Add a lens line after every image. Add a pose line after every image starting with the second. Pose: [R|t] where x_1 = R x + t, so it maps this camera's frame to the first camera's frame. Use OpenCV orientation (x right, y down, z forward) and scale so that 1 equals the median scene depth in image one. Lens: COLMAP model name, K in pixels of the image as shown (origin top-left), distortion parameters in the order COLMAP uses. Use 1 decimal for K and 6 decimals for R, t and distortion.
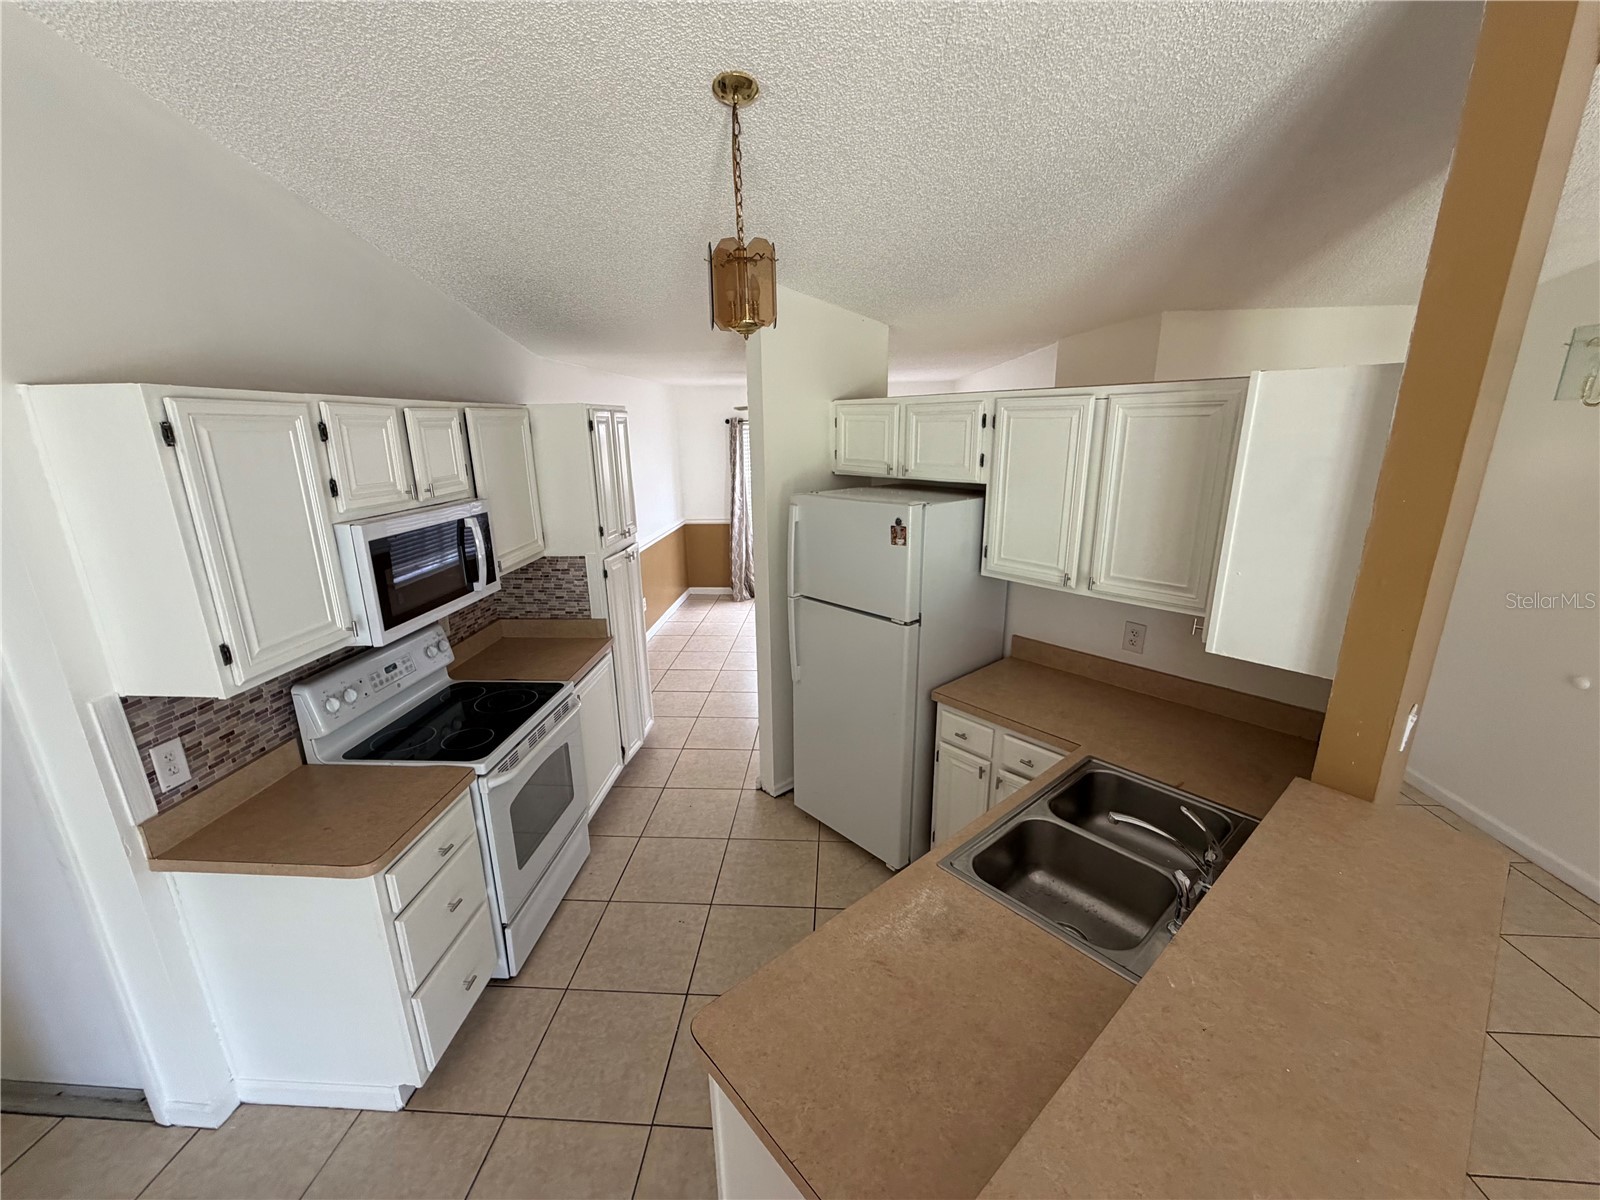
lens RADIAL K [[639.8, 0, 794.8], [0, 639.8, 604.4], [0, 0, 1]] dist [0.002598, 0.000002]
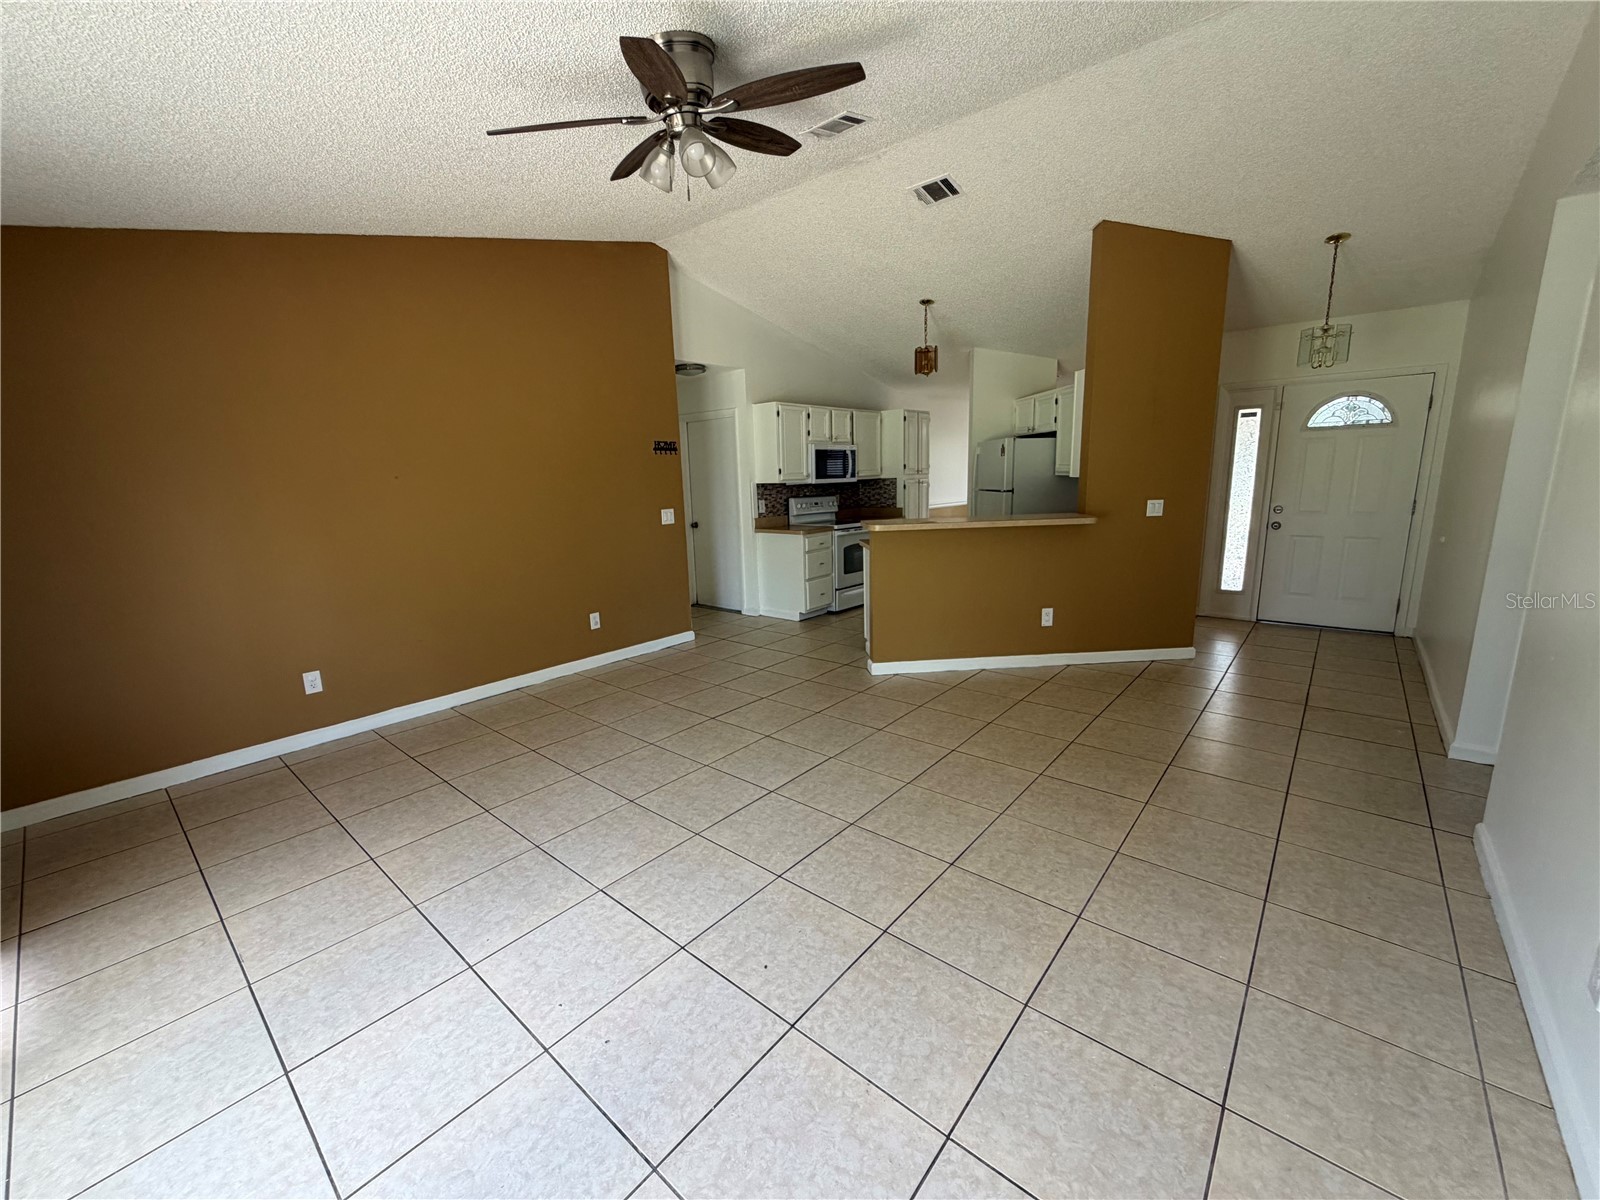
lens RADIAL K [[639.8, 0, 798.1], [0, 639.8, 594.4], [0, 0, 1]] dist [0.002598, 0.000002]
pose [[0.808867, 0.102416, -0.579003, 1.099673], [-0.143177, 0.989381, -0.025014, 0.655061], [0.570293, 0.103133, 0.814941, -1.461526]]
